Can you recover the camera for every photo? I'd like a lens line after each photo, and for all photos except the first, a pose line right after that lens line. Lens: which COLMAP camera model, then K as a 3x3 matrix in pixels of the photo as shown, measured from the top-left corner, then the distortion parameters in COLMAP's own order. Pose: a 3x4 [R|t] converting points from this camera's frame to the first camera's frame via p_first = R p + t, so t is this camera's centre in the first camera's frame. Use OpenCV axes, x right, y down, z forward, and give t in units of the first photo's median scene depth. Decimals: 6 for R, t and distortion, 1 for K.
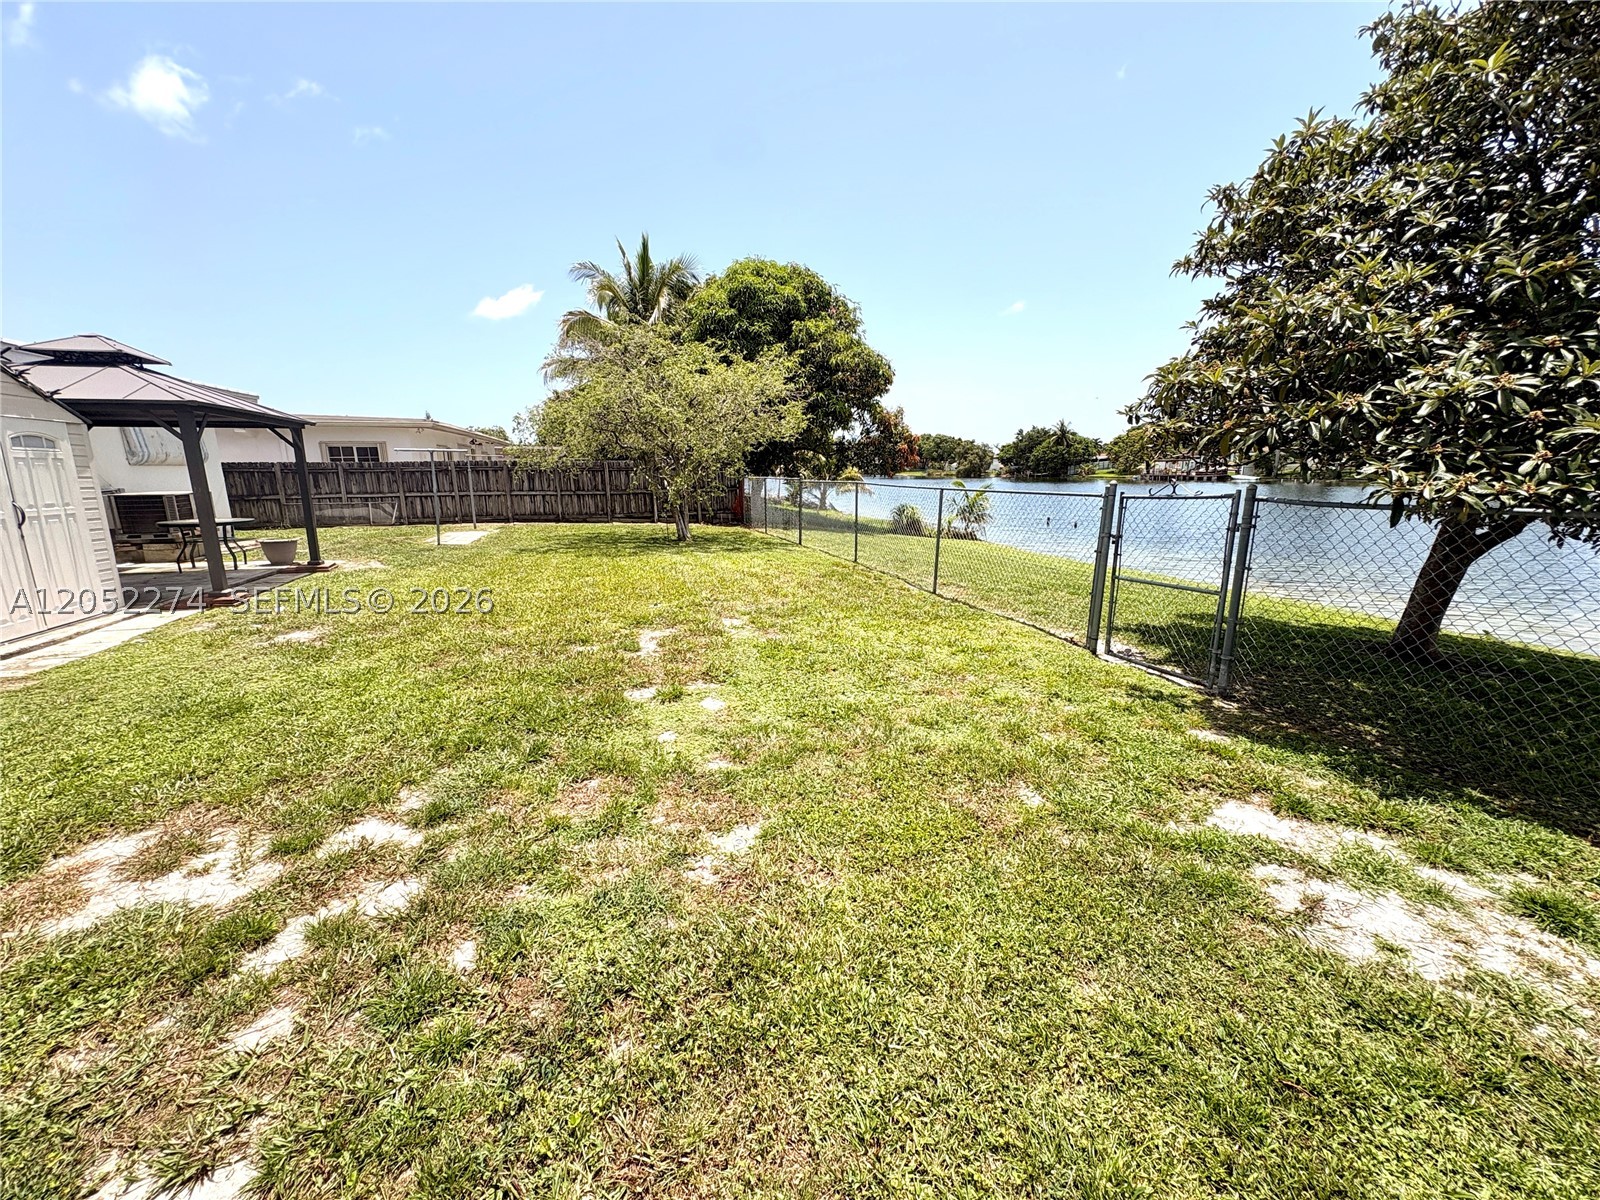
lens RADIAL K [[644.3, 0, 798.9], [0, 644.3, 602.3], [0, 0, 1]] dist [-0.007264, 0.000394]
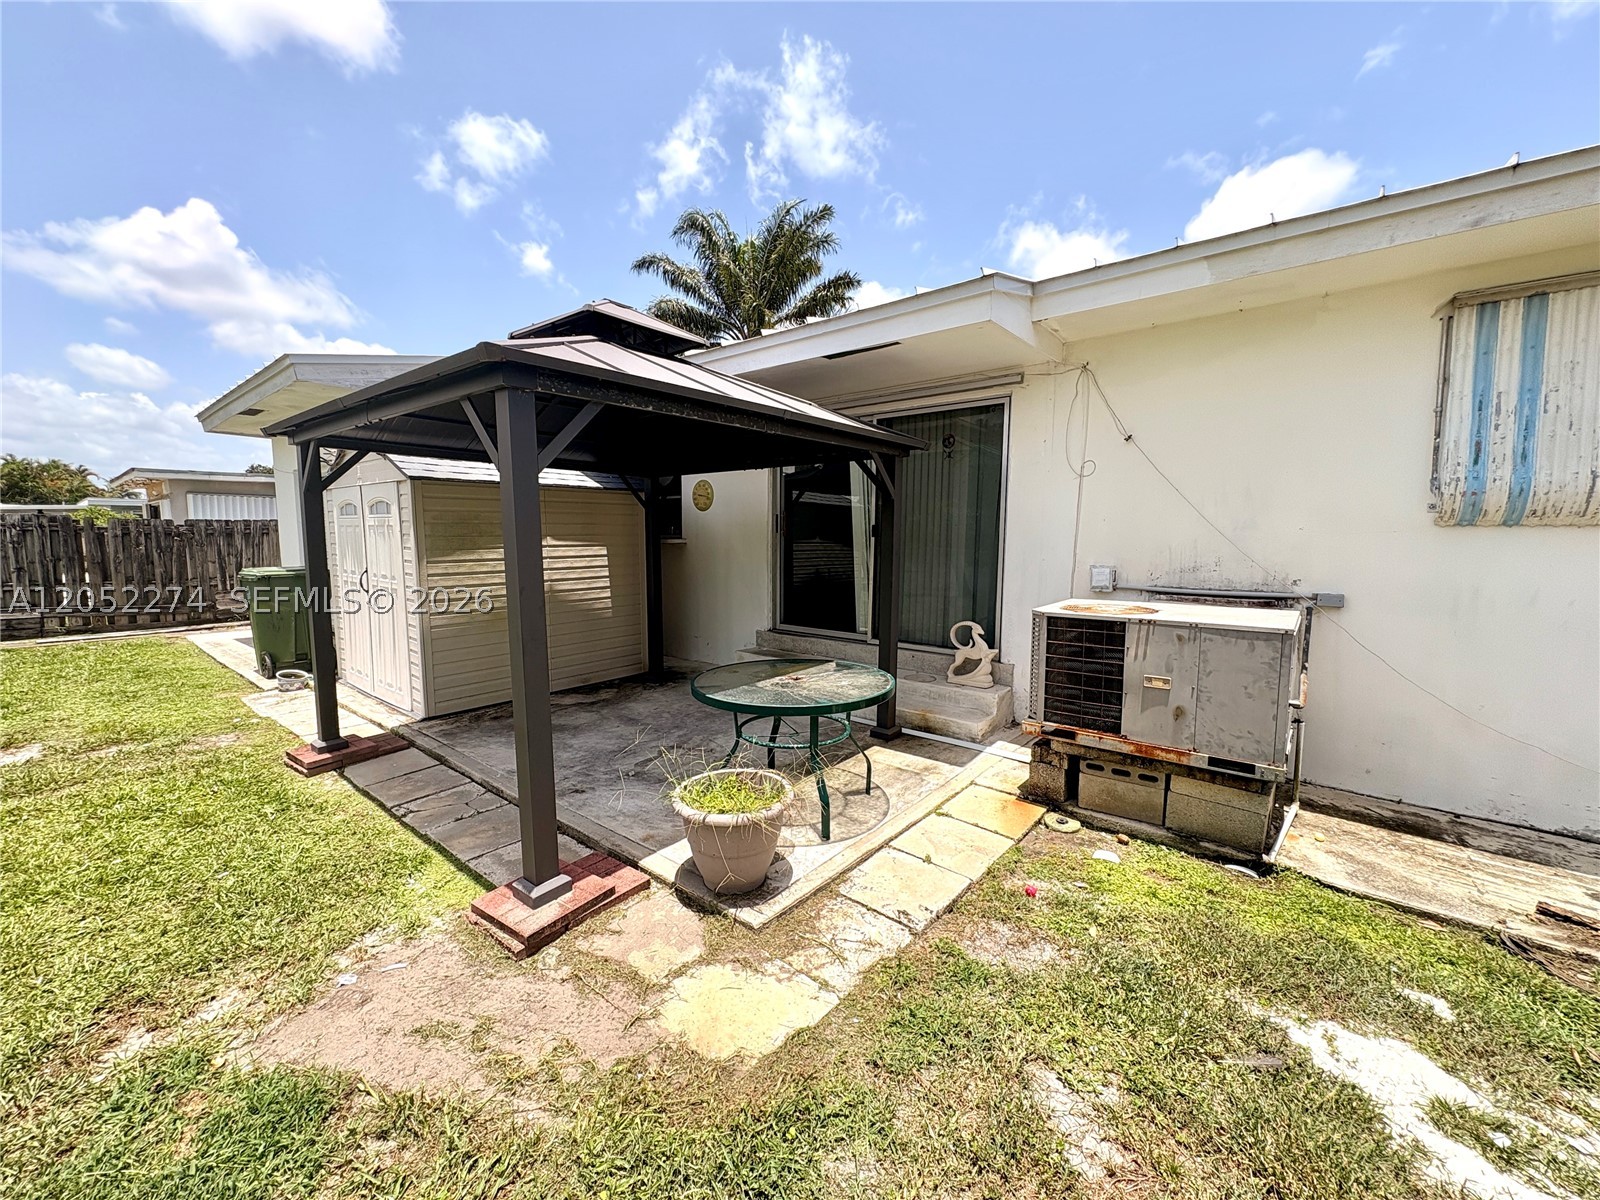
lens RADIAL K [[644.3, 0, 798.9], [0, 644.3, 602.3], [0, 0, 1]] dist [-0.007264, 0.000394]
pose [[-0.838755, 0.055818, -0.541640, -0.700656], [-0.113039, 0.955212, 0.273483, -0.251875], [0.532646, 0.290612, -0.794879, 1.196265]]
